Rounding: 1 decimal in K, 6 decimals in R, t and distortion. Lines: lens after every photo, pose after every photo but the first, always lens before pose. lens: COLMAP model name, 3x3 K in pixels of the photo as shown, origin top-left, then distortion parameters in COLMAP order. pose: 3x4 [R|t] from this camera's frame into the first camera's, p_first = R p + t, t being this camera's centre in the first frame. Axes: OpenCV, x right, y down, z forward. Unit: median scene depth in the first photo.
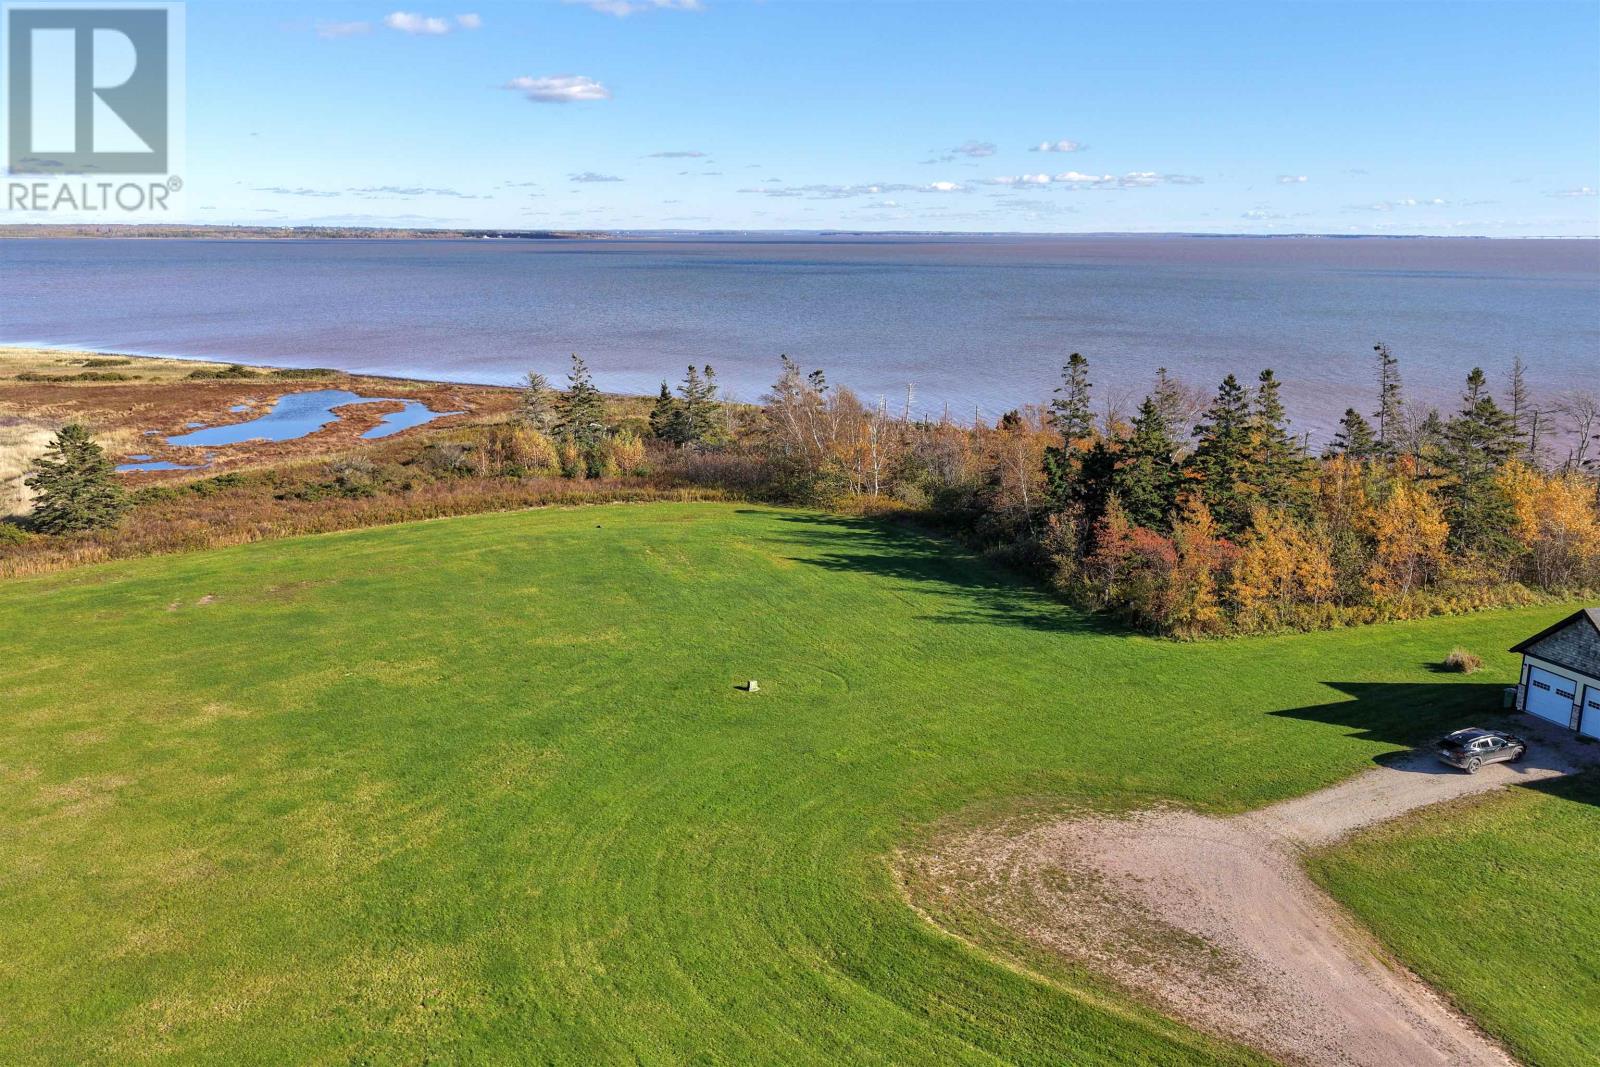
lens RADIAL K [[1324.5, 0, 800.0], [0, 1324.5, 533.5], [0, 0, 1]] dist [-0.017613, 0.045534]
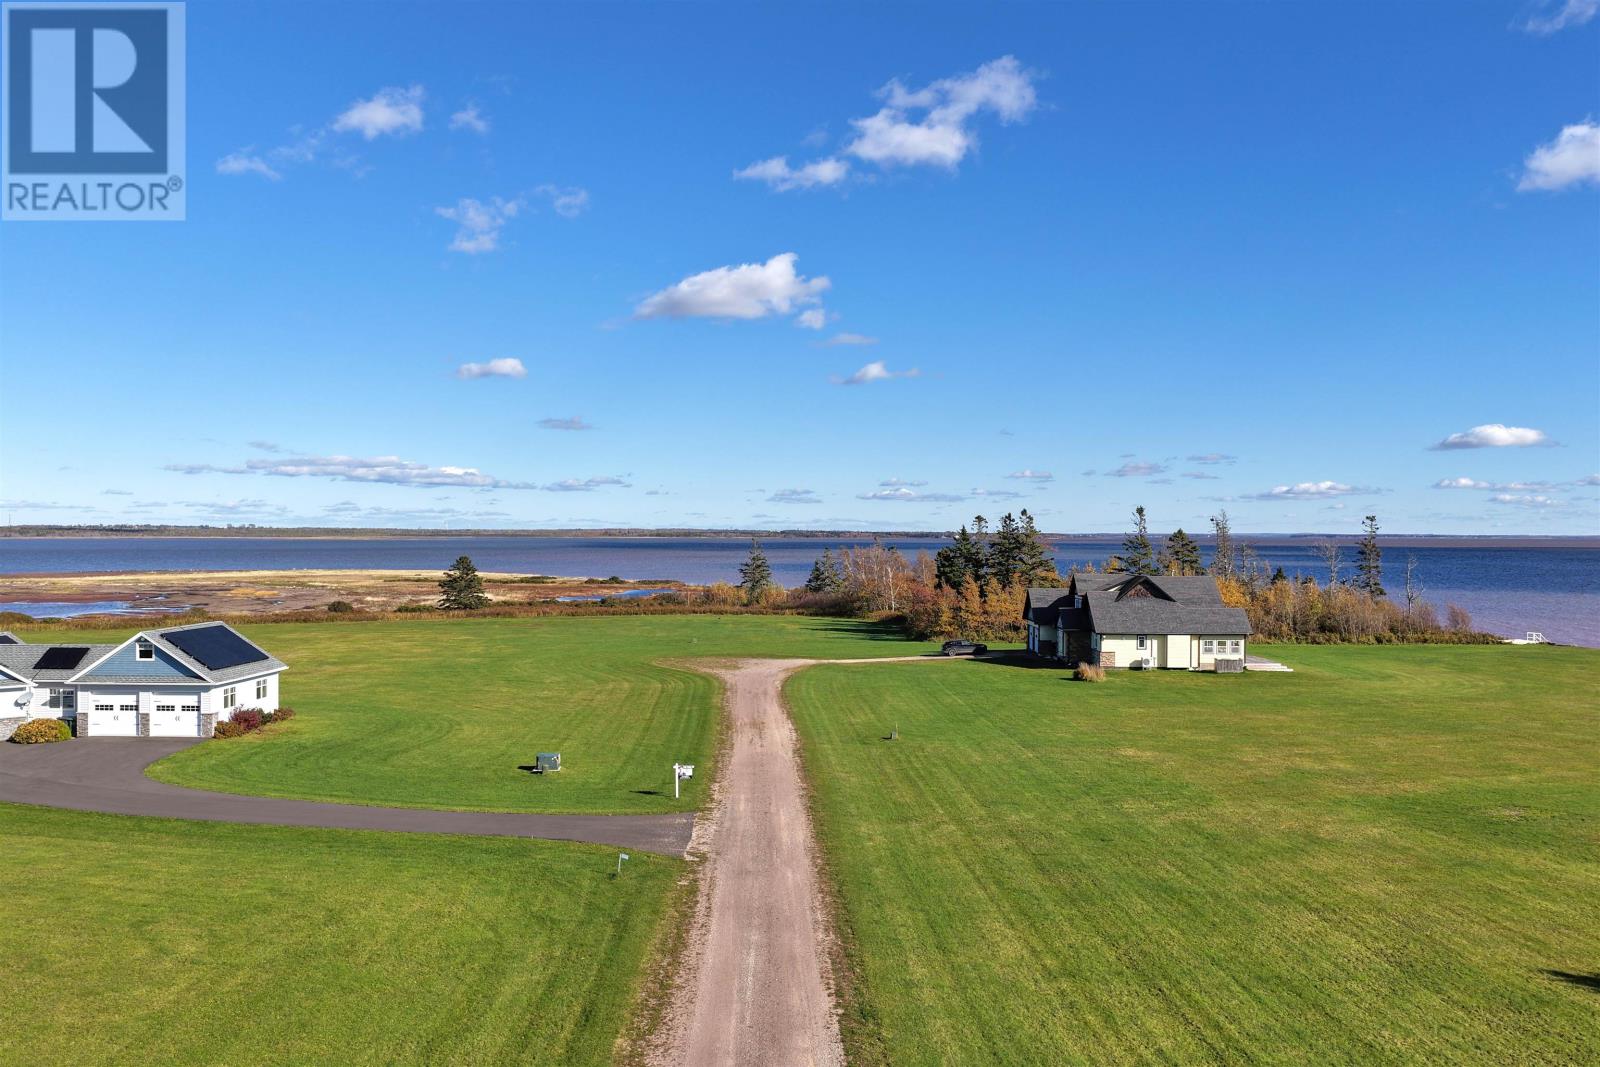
lens RADIAL K [[1324.5, 0, 800.0], [0, 1324.5, 533.5], [0, 0, 1]] dist [-0.017613, 0.045534]
pose [[0.940961, 0.000140, -0.338516, 1.046126], [-0.075954, 0.974590, -0.210724, 0.477345], [0.329885, 0.223995, 0.917062, -1.129175]]
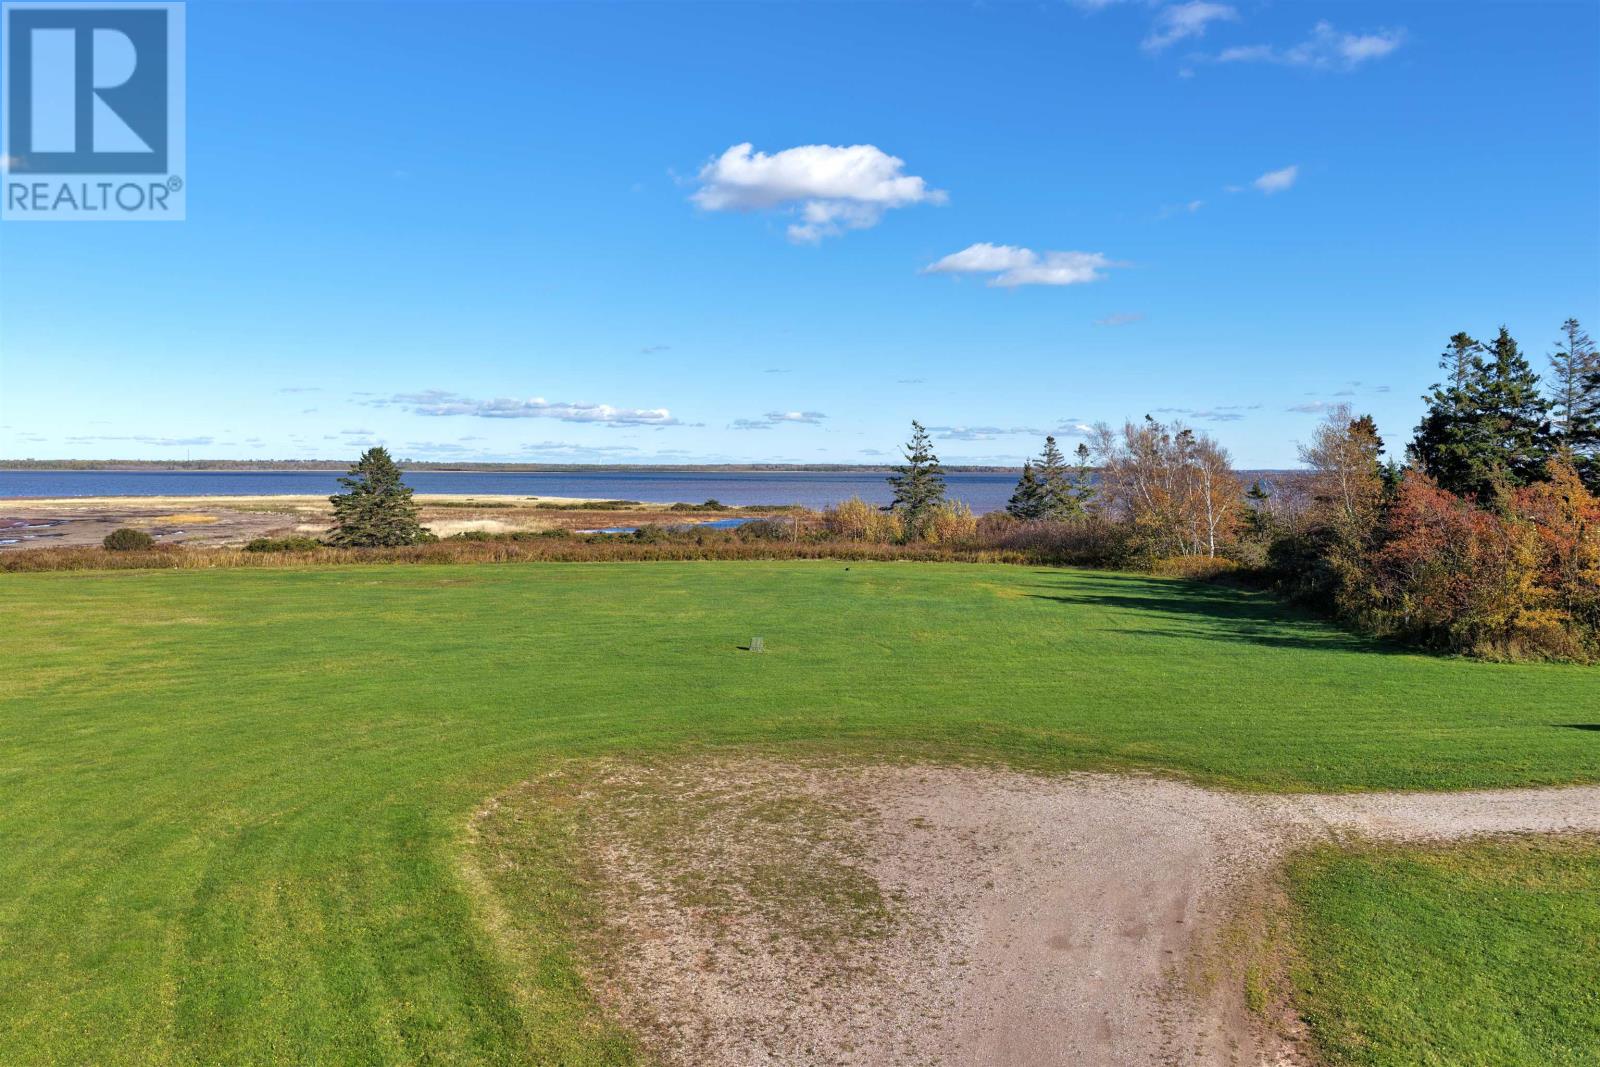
lens RADIAL K [[1324.5, 0, 800.0], [0, 1324.5, 533.5], [0, 0, 1]] dist [-0.017613, 0.045534]
pose [[0.896700, 0.021253, -0.442128, 0.384972], [-0.099270, 0.983059, -0.154079, 0.208573], [0.431363, 0.182052, 0.883619, 0.458771]]
